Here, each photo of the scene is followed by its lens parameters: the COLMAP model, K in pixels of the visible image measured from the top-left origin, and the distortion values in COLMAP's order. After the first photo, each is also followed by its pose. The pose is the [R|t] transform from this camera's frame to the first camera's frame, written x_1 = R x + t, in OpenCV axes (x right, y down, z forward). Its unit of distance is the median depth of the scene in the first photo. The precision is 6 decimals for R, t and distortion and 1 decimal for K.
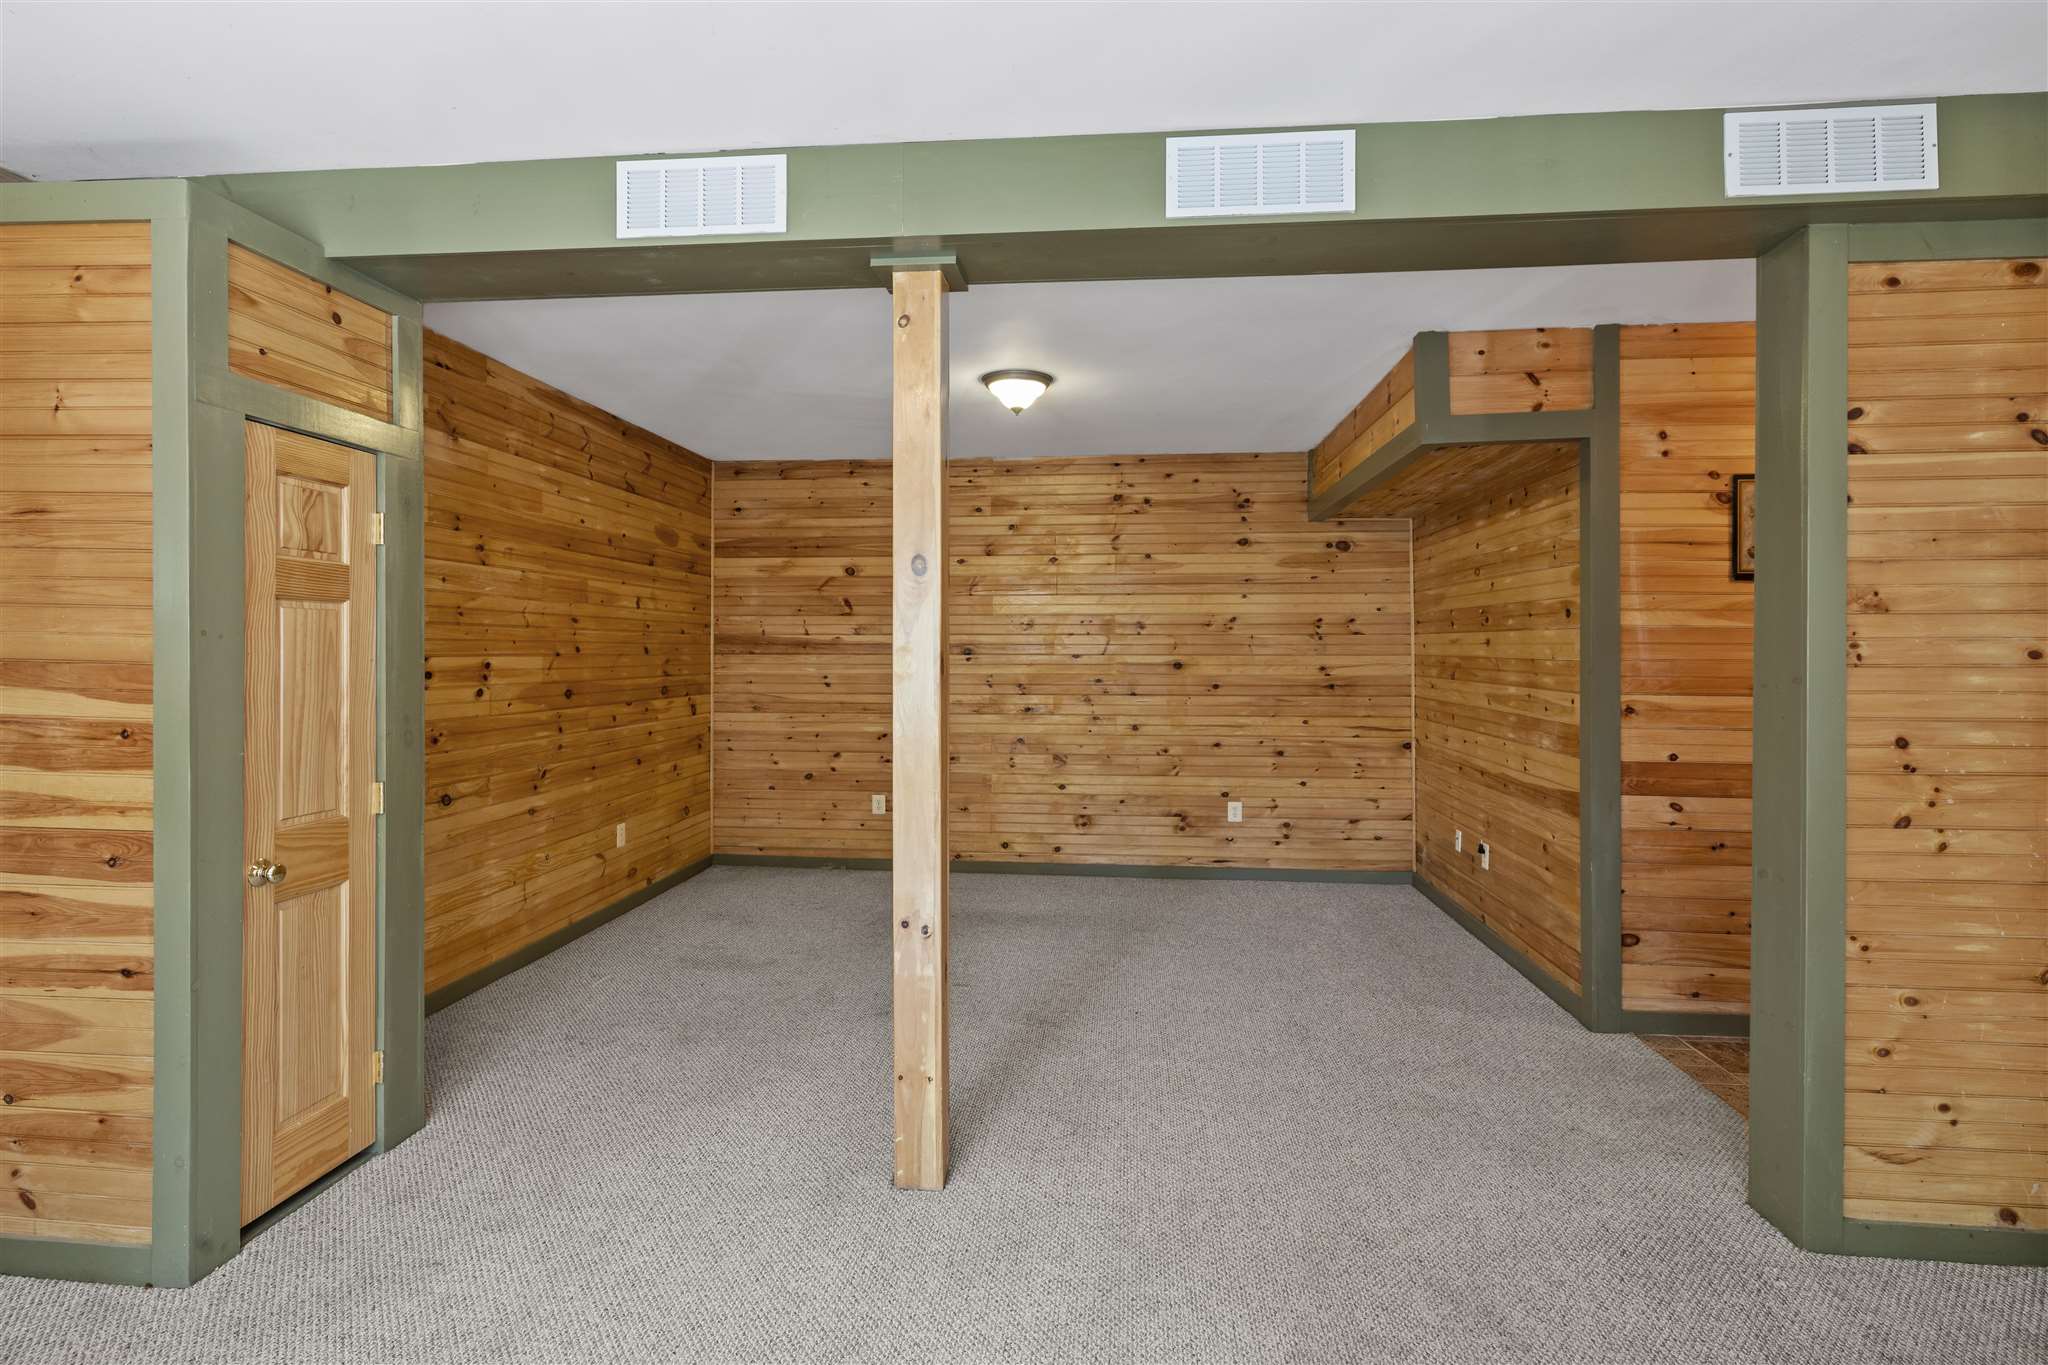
lens RADIAL K [[1002.5, 0, 1036.8], [0, 1002.5, 656.4], [0, 0, 1]] dist [-0.002785, 0.001163]
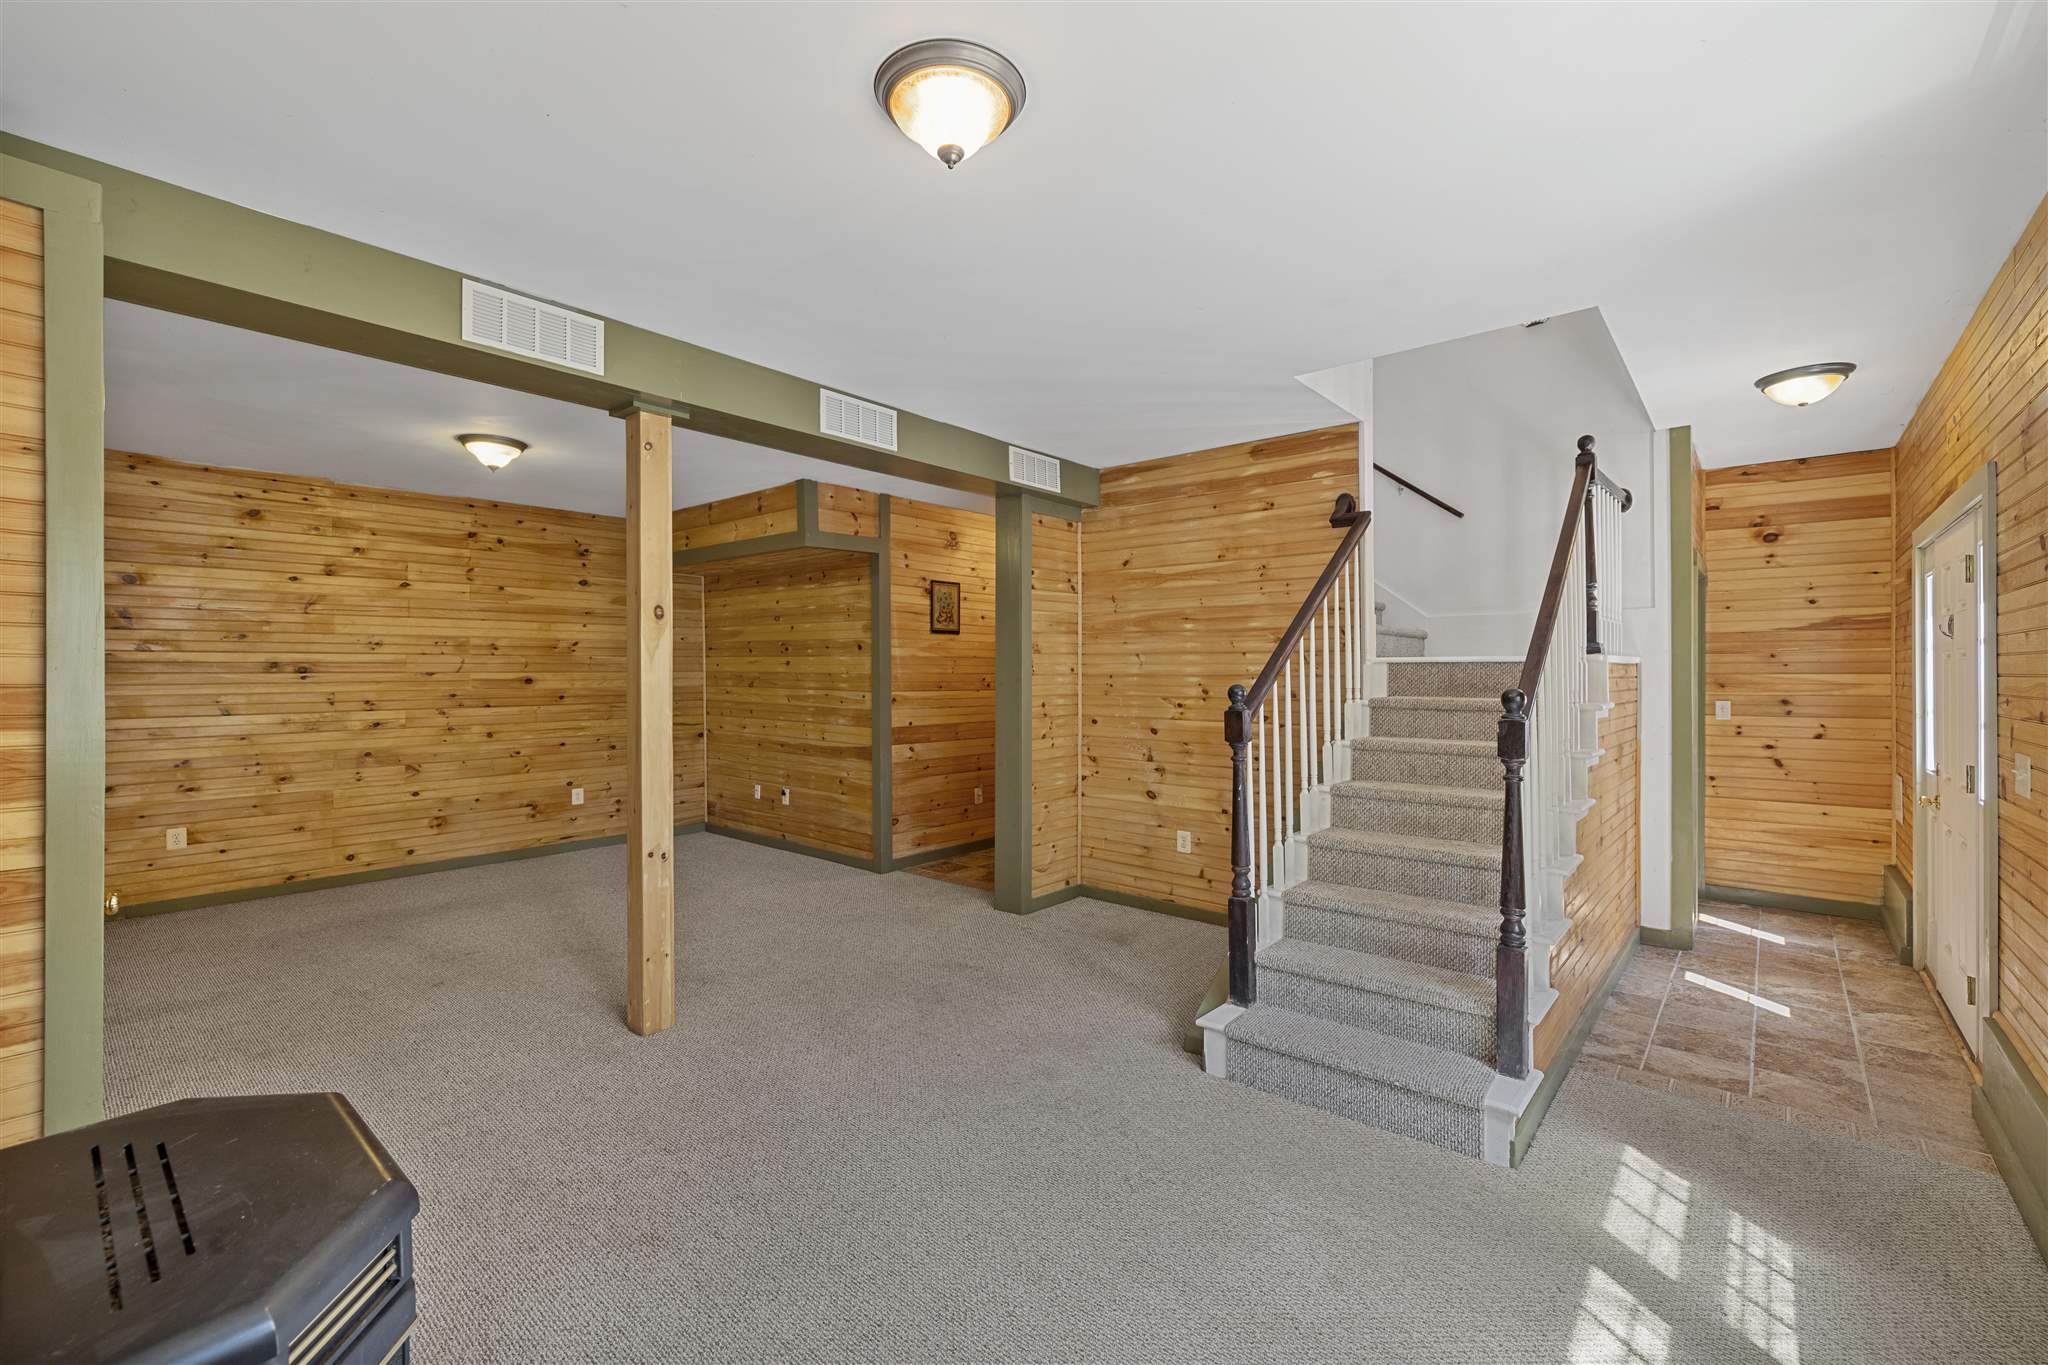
lens RADIAL K [[864.6, 0, 1018.5], [0, 864.6, 673.3], [0, 0, 1]] dist [0.000669, -0.000640]
pose [[0.570041, -0.006247, 0.821592, -0.571097], [0.005365, 0.999978, 0.003882, -0.001499], [-0.821598, 0.002195, 0.570062, -0.113435]]
